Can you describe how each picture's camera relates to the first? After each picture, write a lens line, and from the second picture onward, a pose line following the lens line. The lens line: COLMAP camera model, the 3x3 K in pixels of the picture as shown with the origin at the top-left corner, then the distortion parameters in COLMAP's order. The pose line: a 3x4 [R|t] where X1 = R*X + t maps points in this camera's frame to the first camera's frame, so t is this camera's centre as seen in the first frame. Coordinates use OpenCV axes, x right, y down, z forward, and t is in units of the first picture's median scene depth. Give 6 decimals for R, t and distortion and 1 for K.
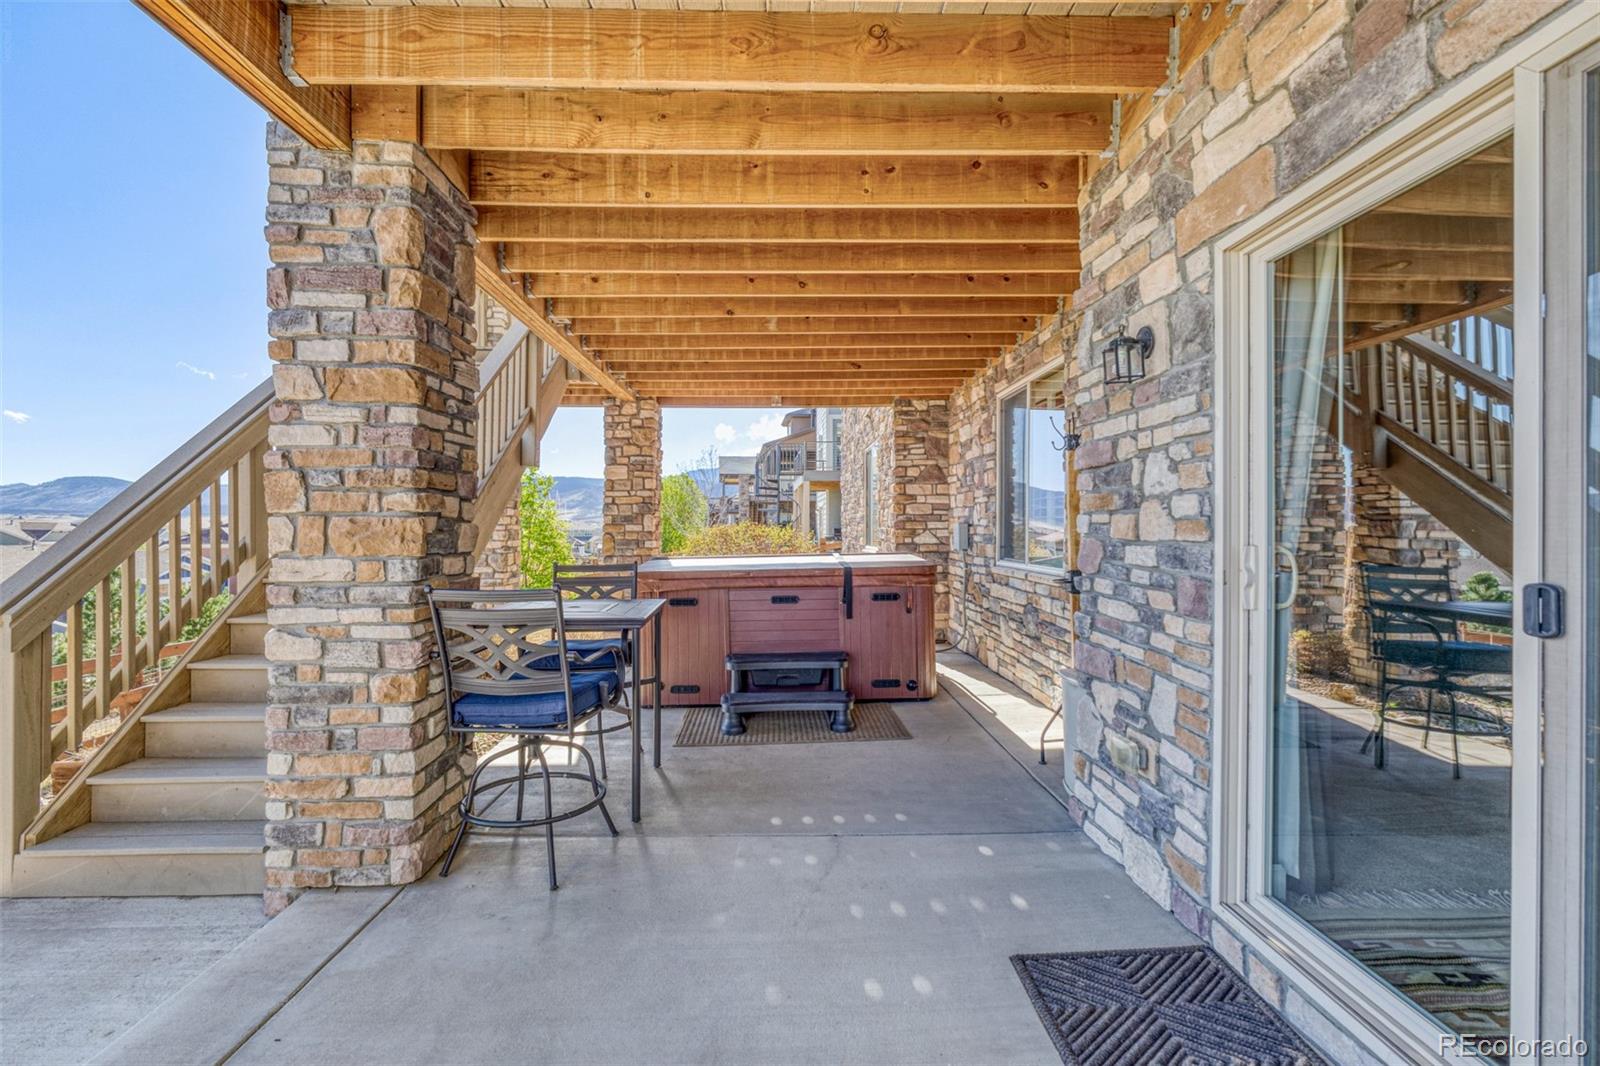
lens RADIAL K [[733.8, 0, 799.5], [0, 733.8, 529.0], [0, 0, 1]] dist [-0.000004, 0.000001]
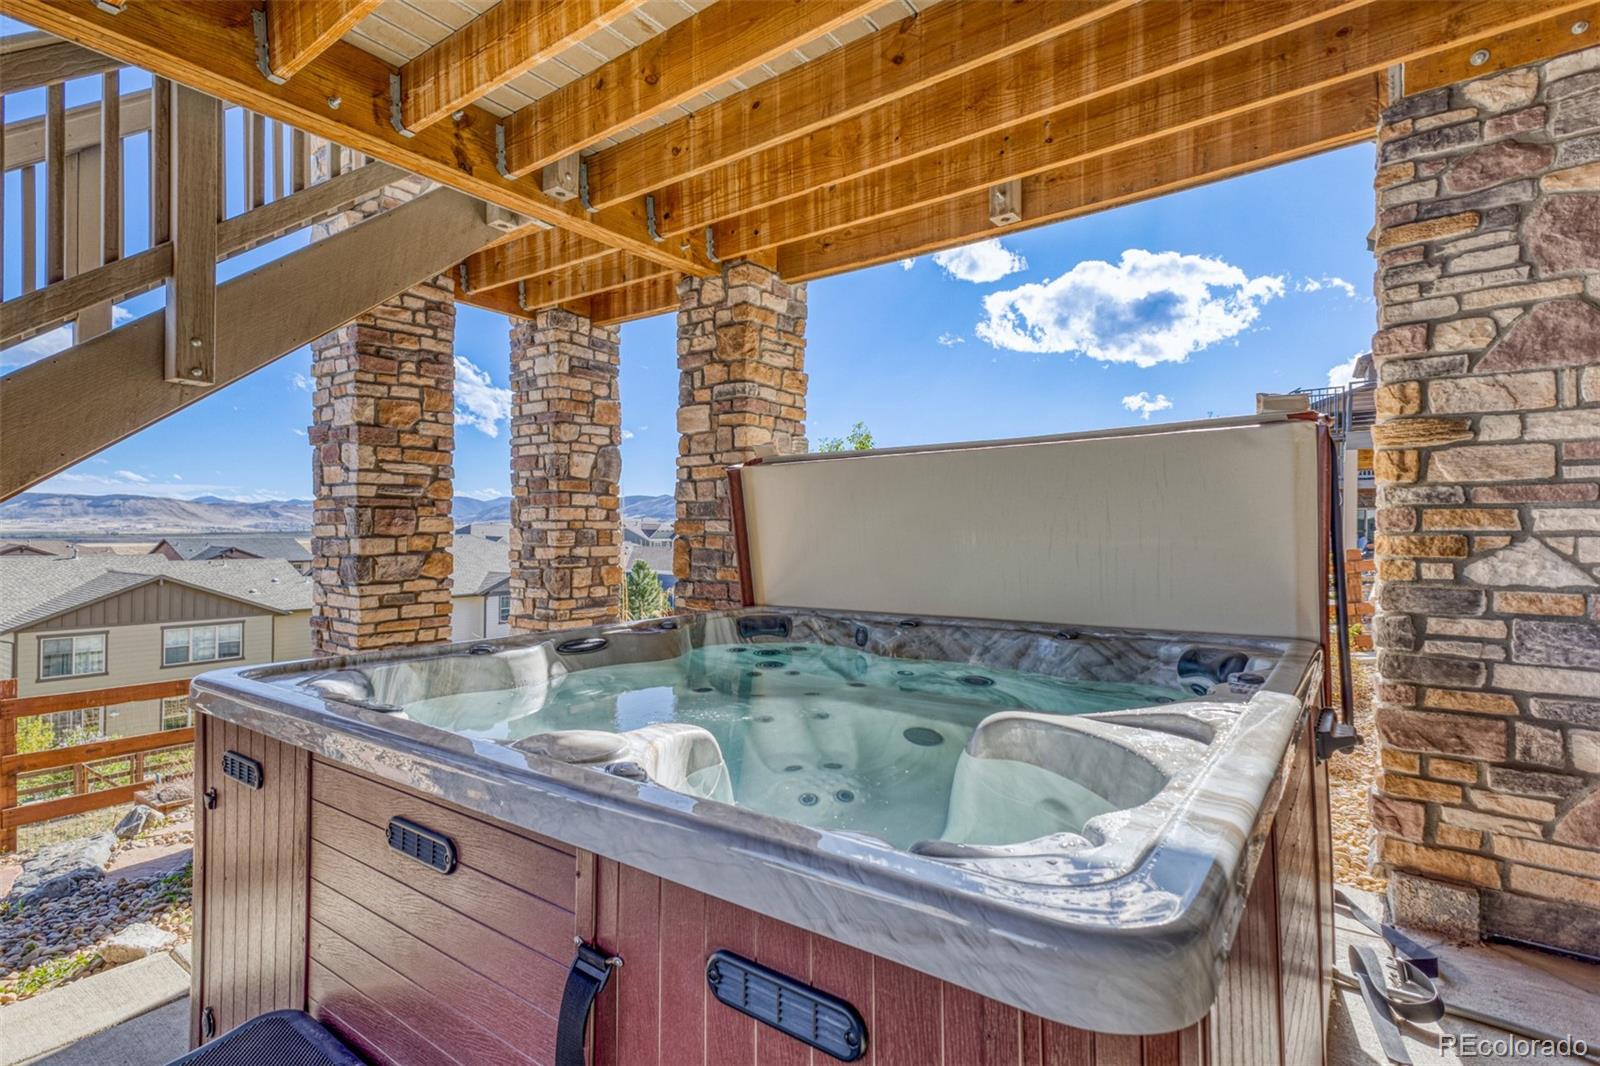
lens RADIAL K [[765.3, 0, 800.0], [0, 765.3, 532.4], [0, 0, 1]] dist [0.012406, 0.000180]
pose [[0.781665, 0.007540, -0.623652, 0.146460], [-0.007191, 0.999969, 0.003076, 0.000309], [0.623656, 0.002081, 0.781696, 0.623383]]
